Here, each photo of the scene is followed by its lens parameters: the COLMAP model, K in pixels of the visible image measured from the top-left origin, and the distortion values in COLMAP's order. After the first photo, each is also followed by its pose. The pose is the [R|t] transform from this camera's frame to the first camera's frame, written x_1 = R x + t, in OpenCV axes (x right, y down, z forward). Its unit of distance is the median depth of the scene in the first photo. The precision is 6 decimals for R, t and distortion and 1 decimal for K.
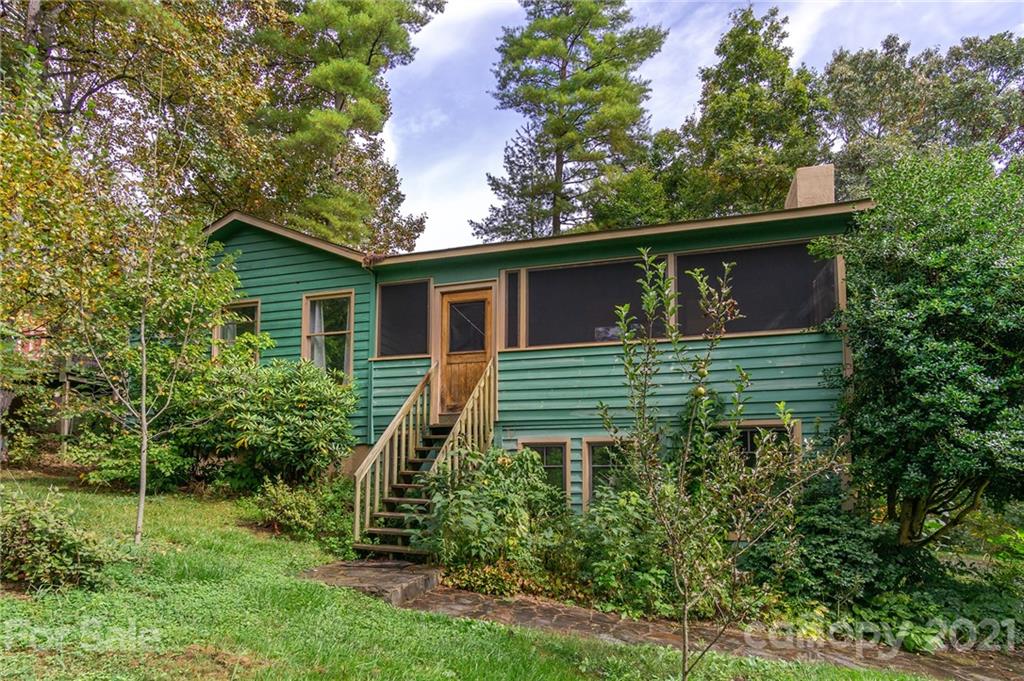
lens RADIAL K [[619.0, 0, 512.0], [0, 619.0, 340.5], [0, 0, 1]] dist [0.000216, 0.000612]
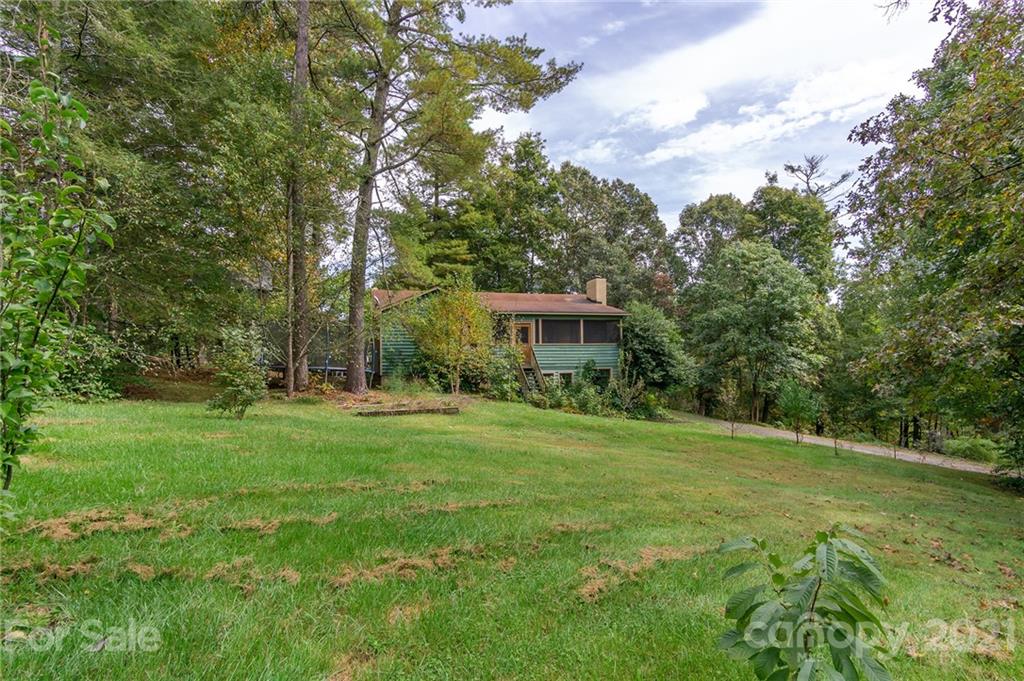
lens RADIAL K [[619.0, 0, 512.0], [0, 619.0, 340.5], [0, 0, 1]] dist [0.000216, 0.000612]
pose [[0.815085, 0.016541, 0.579105, -2.002426], [-0.113031, 0.984924, 0.130957, -0.418184], [-0.568208, -0.172198, 0.804666, -1.539004]]
